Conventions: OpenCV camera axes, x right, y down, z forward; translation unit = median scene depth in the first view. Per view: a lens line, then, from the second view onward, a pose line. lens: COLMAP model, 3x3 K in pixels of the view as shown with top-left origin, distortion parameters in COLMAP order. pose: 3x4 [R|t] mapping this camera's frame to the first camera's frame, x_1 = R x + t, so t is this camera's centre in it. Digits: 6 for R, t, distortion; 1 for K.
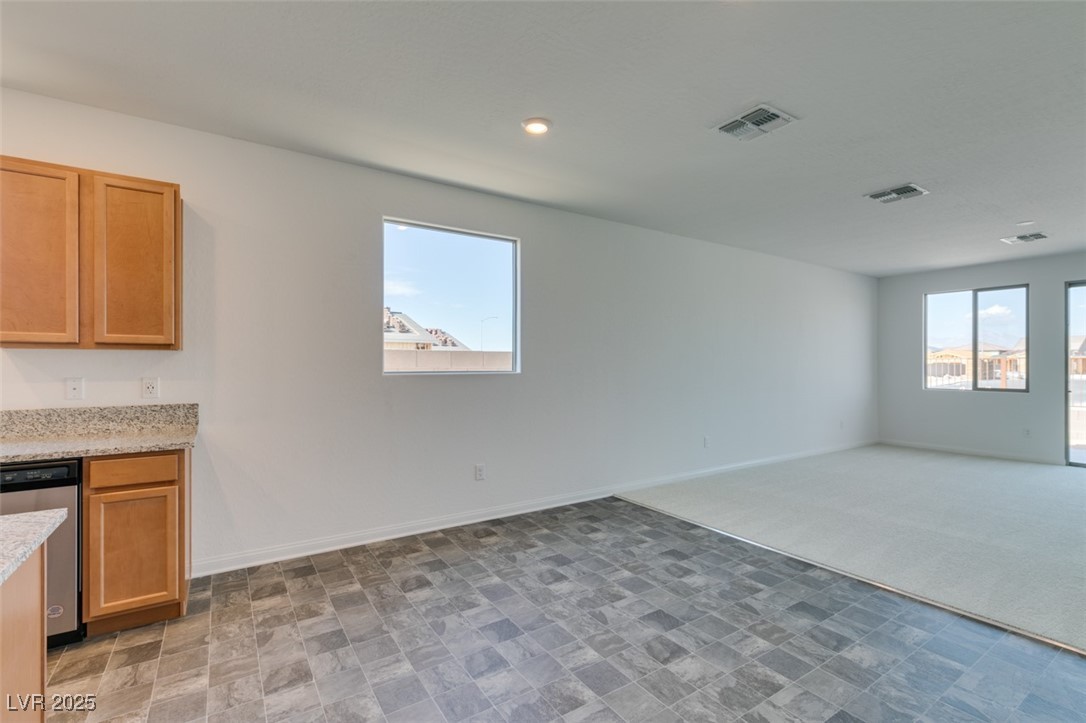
lens RADIAL K [[483.5, 0, 546.0], [0, 483.5, 389.5], [0, 0, 1]] dist [-0.000558, -0.000827]
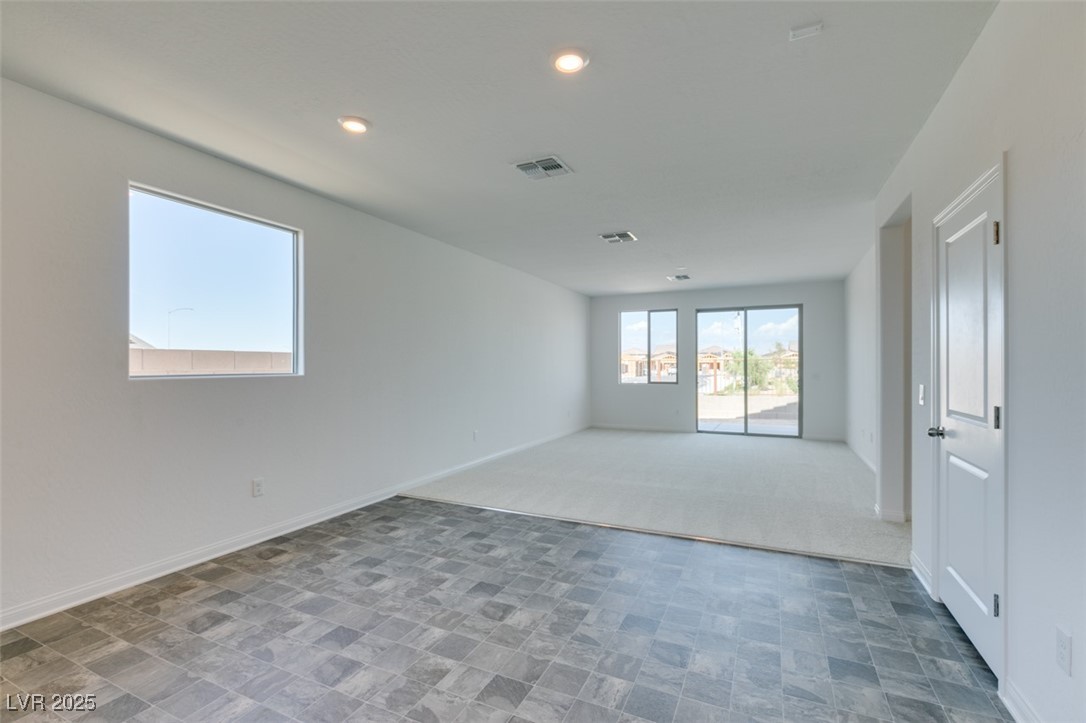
lens RADIAL K [[476.9, 0, 548.1], [0, 476.9, 399.8], [0, 0, 1]] dist [-0.017215, 0.003750]
pose [[0.853044, -0.039814, 0.520319, -0.158457], [0.028951, 0.999160, 0.028991, -0.000081], [-0.521036, -0.009667, 0.853480, -0.027185]]
